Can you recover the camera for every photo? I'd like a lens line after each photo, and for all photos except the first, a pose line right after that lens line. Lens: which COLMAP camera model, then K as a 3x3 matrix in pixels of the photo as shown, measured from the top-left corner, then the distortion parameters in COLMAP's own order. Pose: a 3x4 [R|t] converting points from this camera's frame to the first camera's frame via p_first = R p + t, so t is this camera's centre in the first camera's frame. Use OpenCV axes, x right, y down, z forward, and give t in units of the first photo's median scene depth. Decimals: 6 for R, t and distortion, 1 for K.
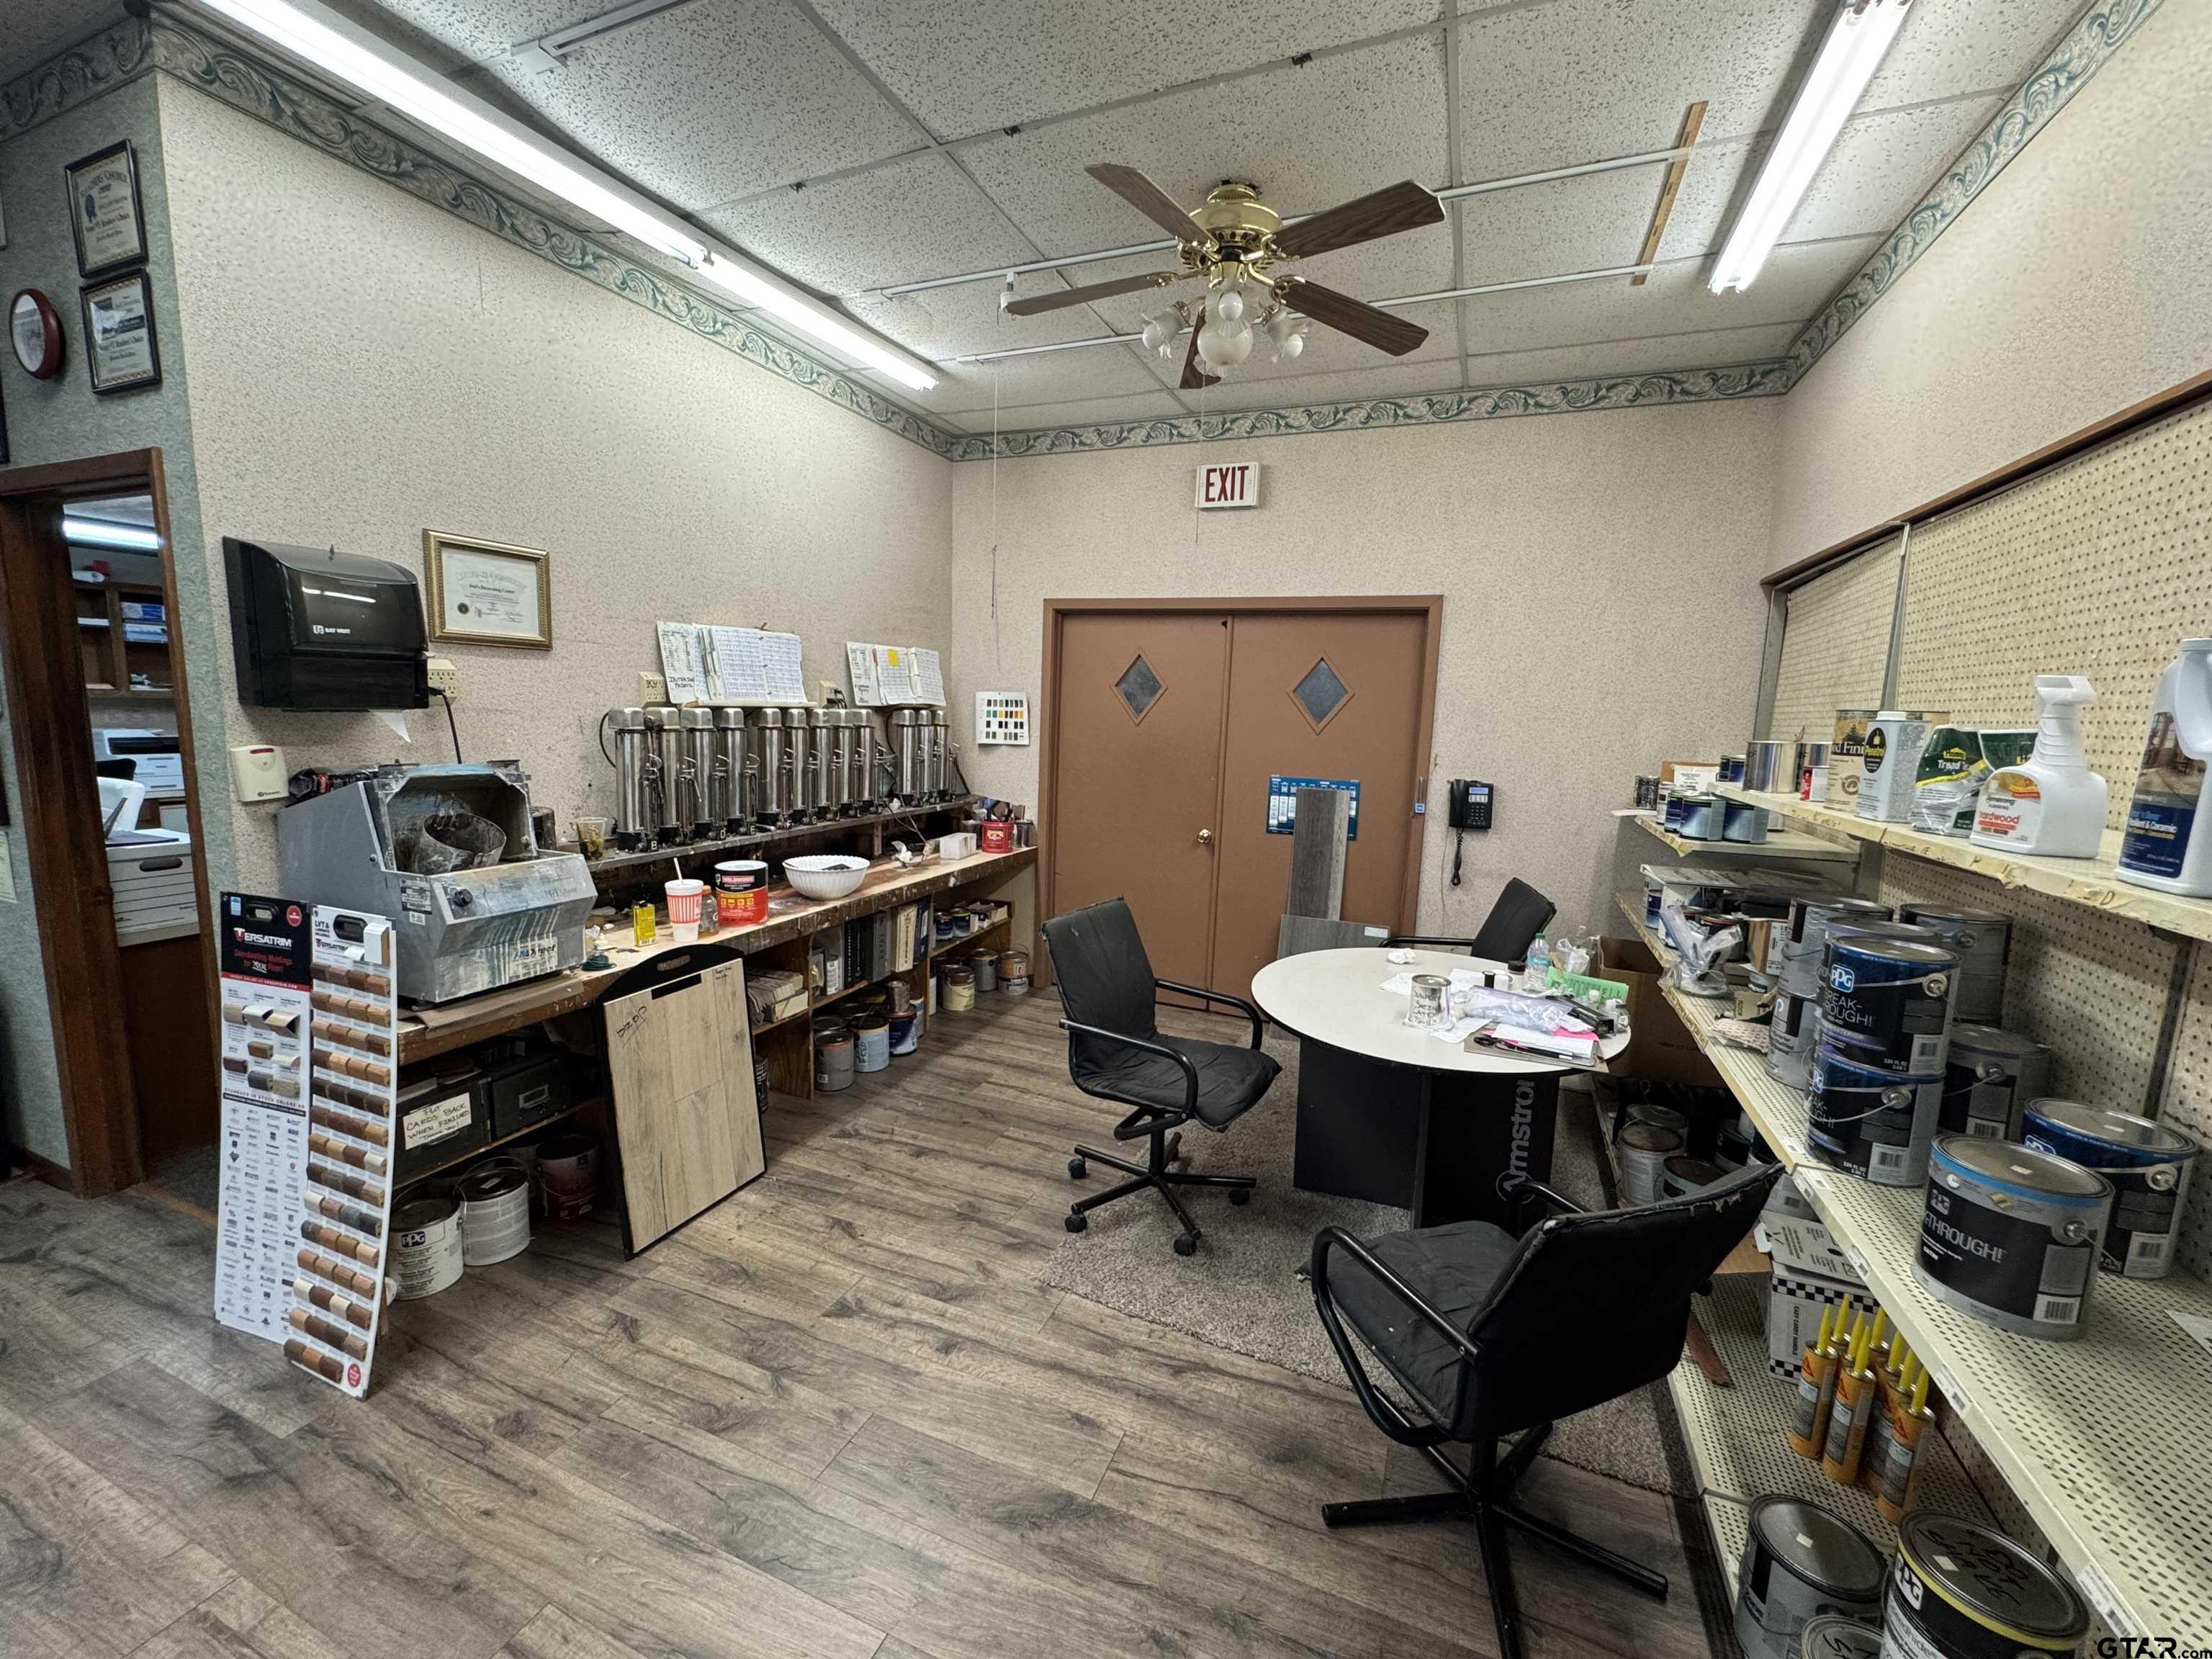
lens RADIAL K [[886.8, 0, 1102.9], [0, 886.8, 835.0], [0, 0, 1]] dist [-0.002168, -0.000071]
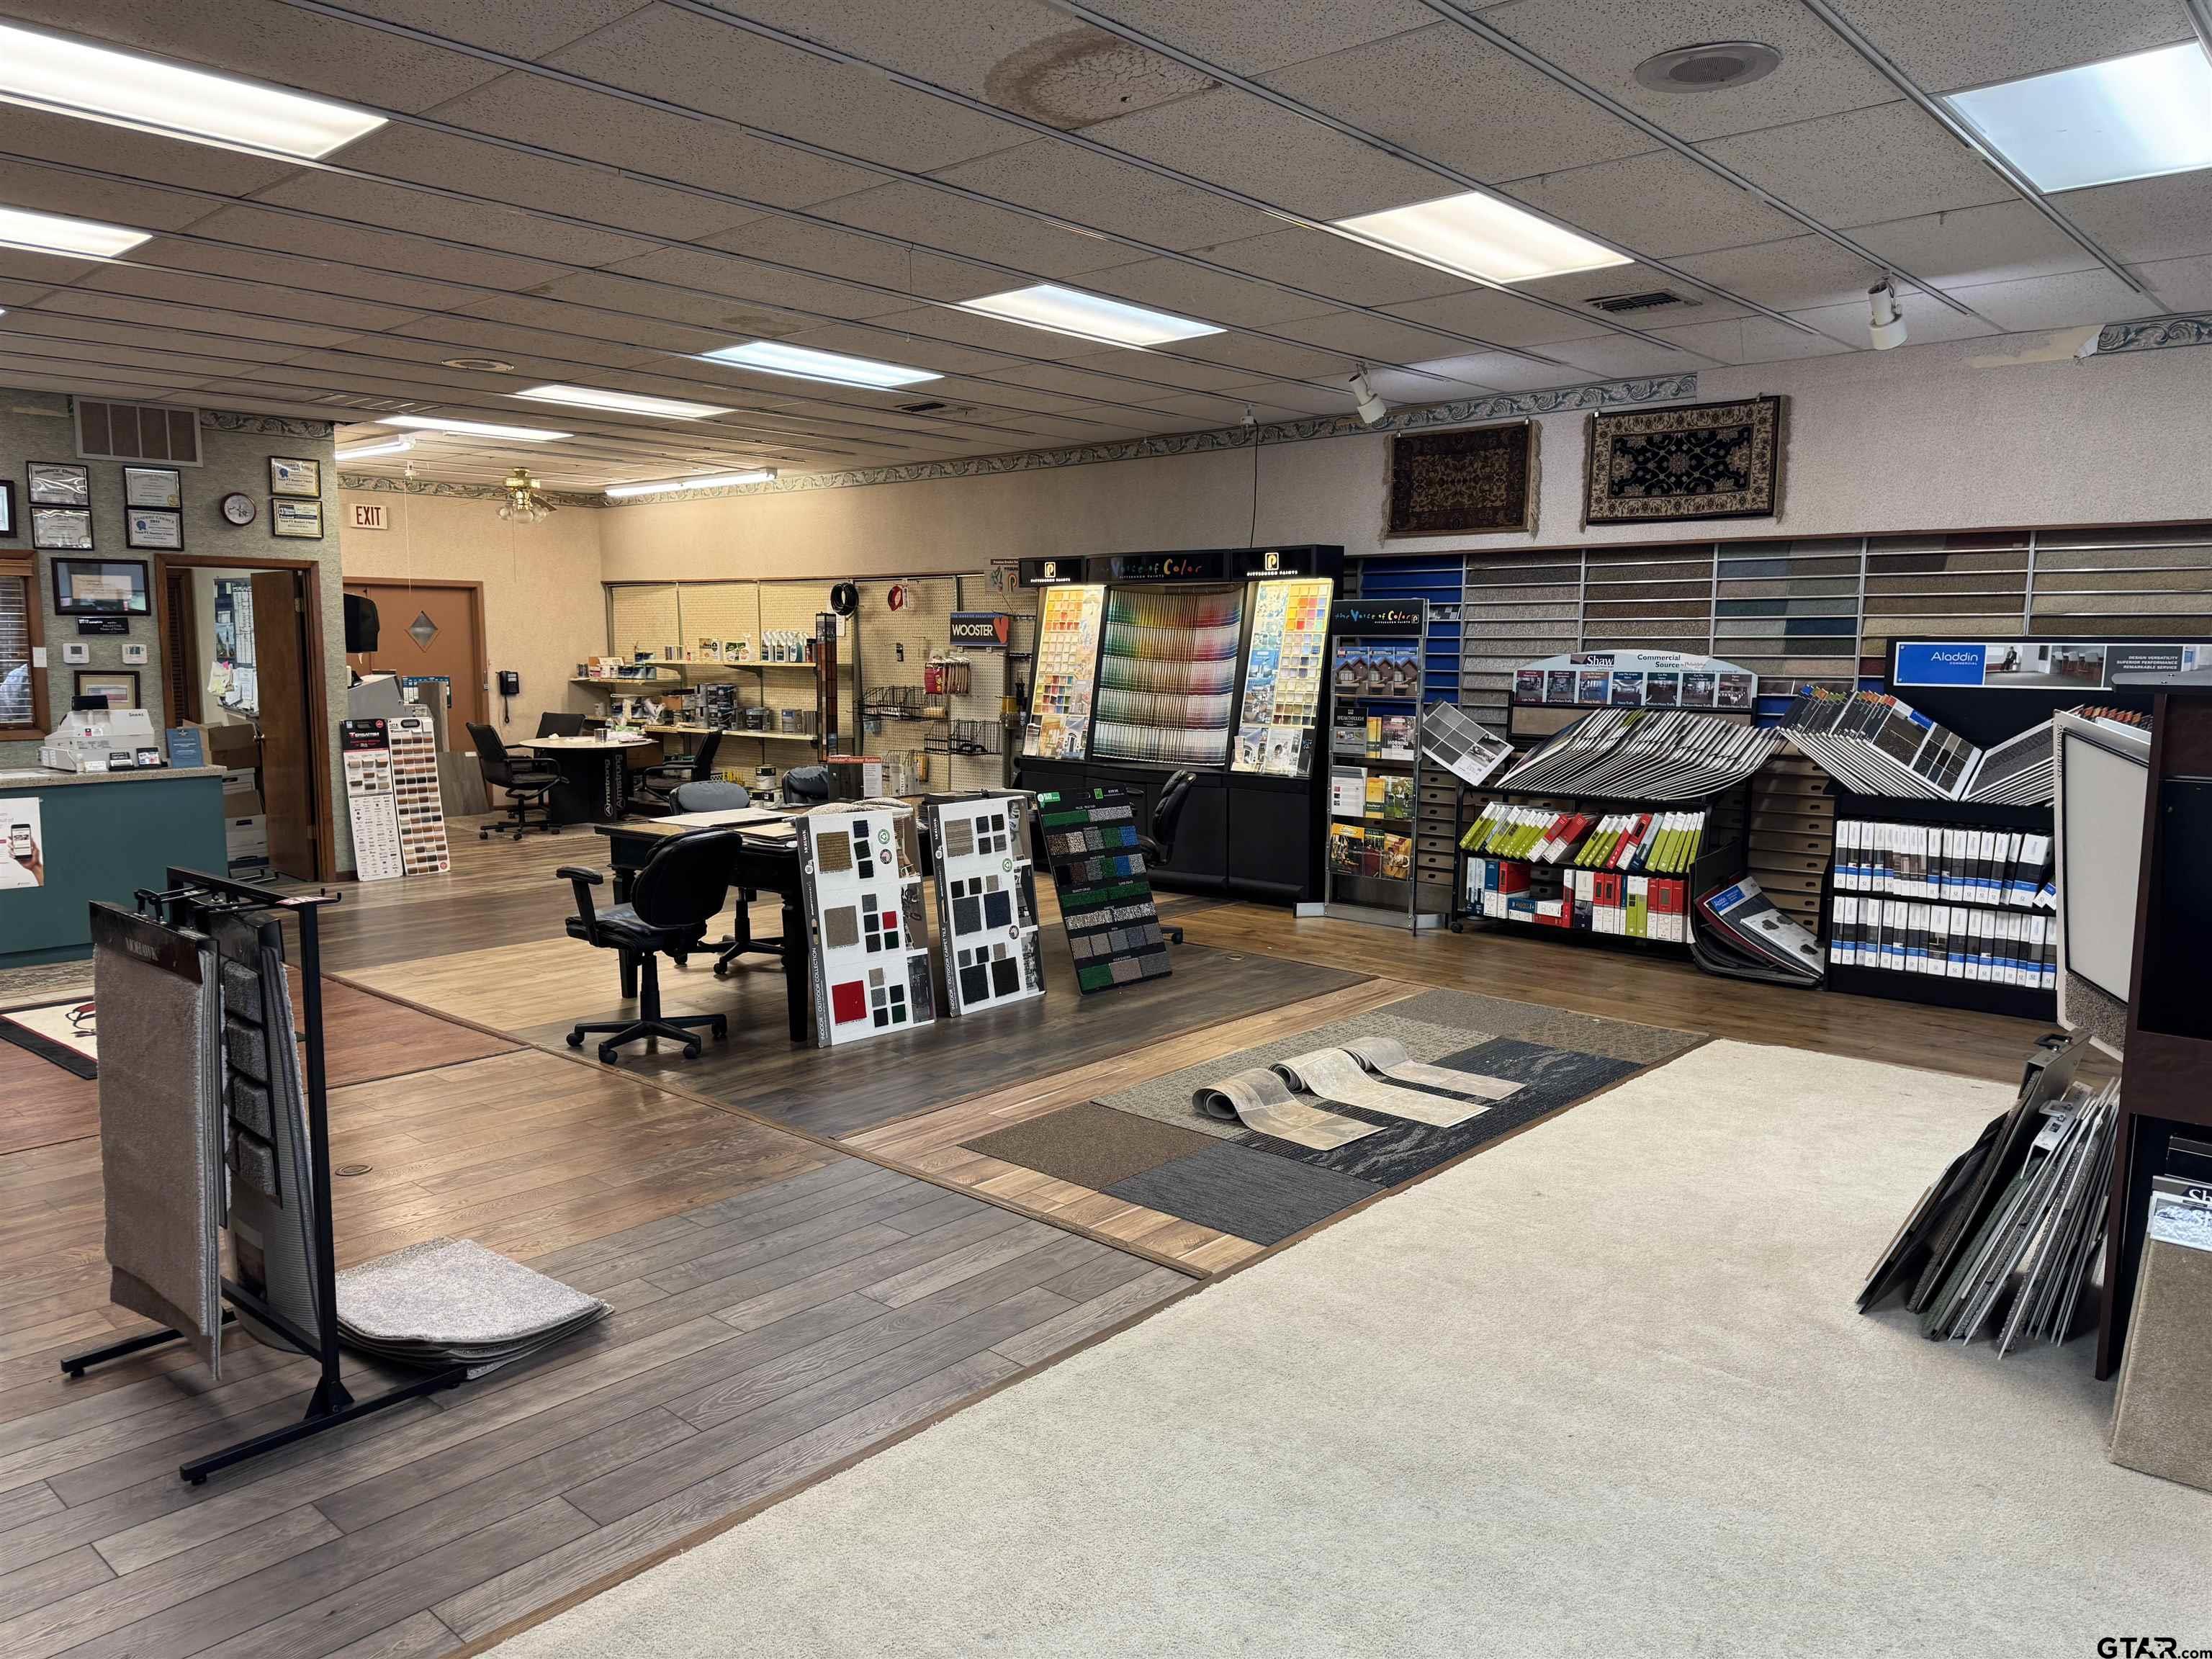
lens RADIAL K [[1544.5, 0, 1111.1], [0, 1544.5, 833.3], [0, 0, 1]] dist [0.094520, -0.117543]
pose [[0.328690, -0.148185, 0.932740, -3.861620], [0.143364, 0.983998, 0.105808, 0.190180], [-0.933493, 0.098944, 0.344675, -2.295788]]
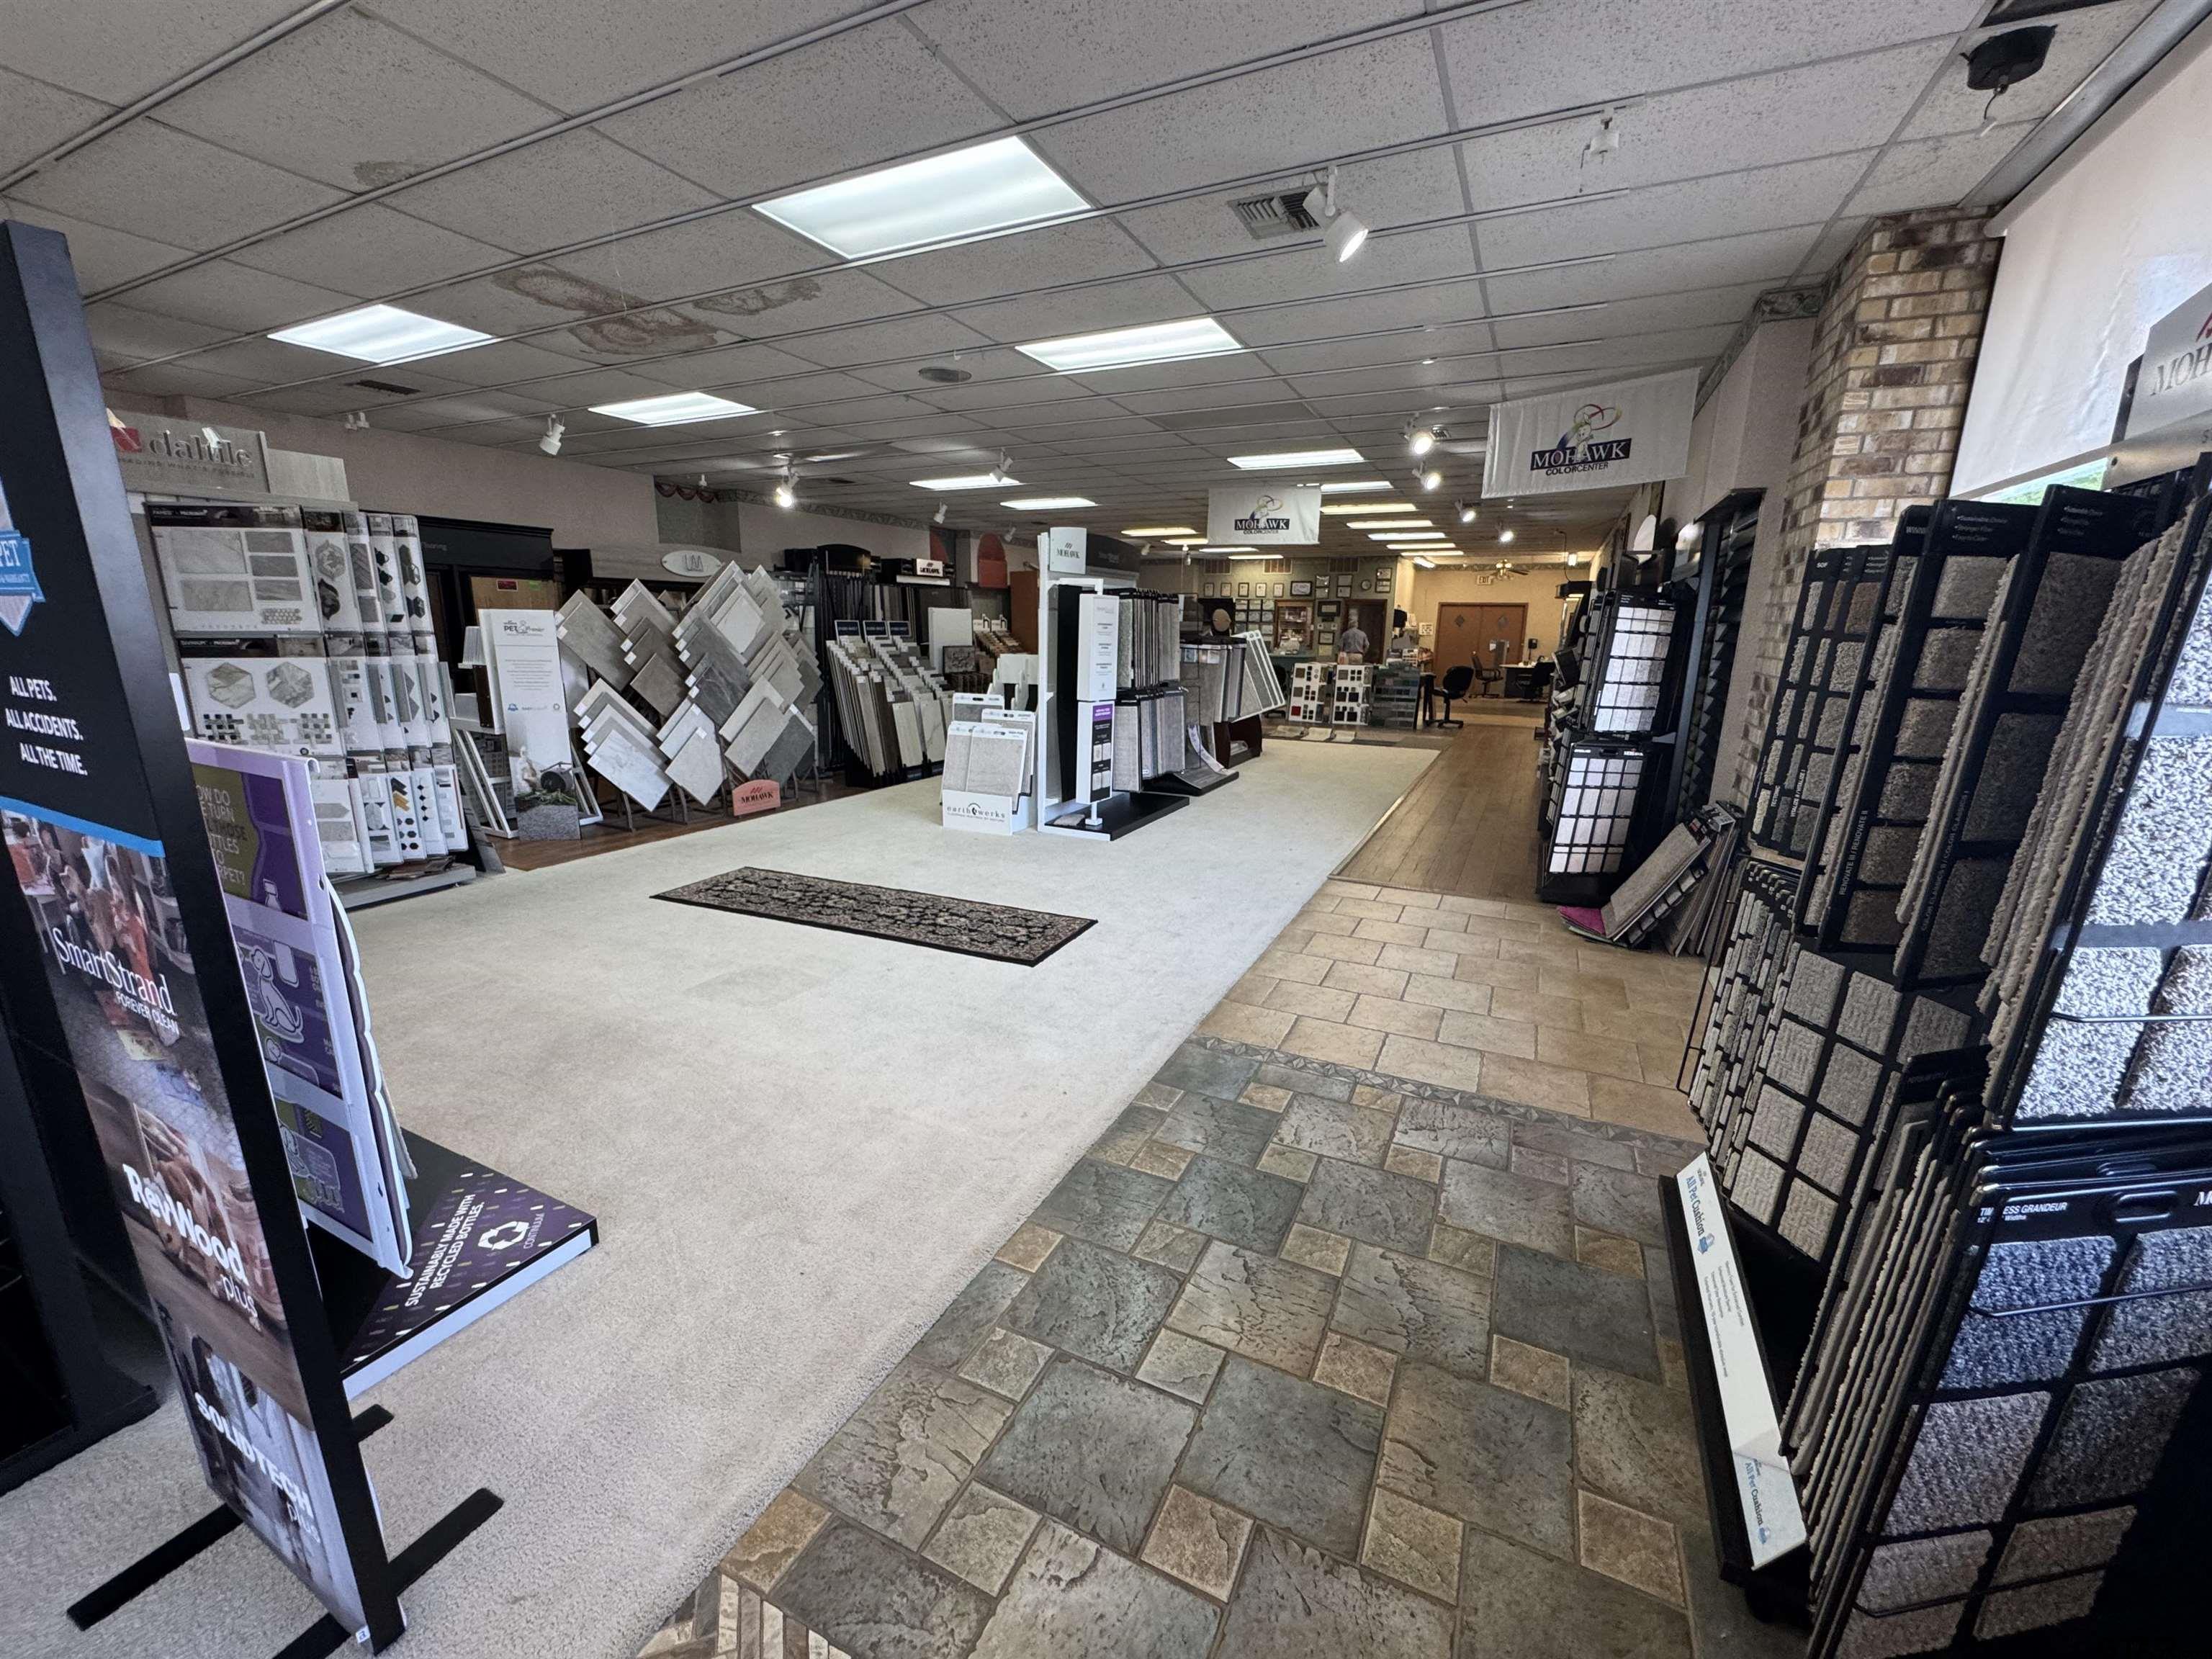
lens RADIAL K [[886.8, 0, 1105.9], [0, 886.8, 826.5], [0, 0, 1]] dist [-0.002168, -0.000071]
pose [[0.998074, -0.007585, -0.061567, -2.659393], [0.012338, 0.996940, 0.077186, 0.908665], [0.060793, -0.077796, 0.995114, -6.605535]]
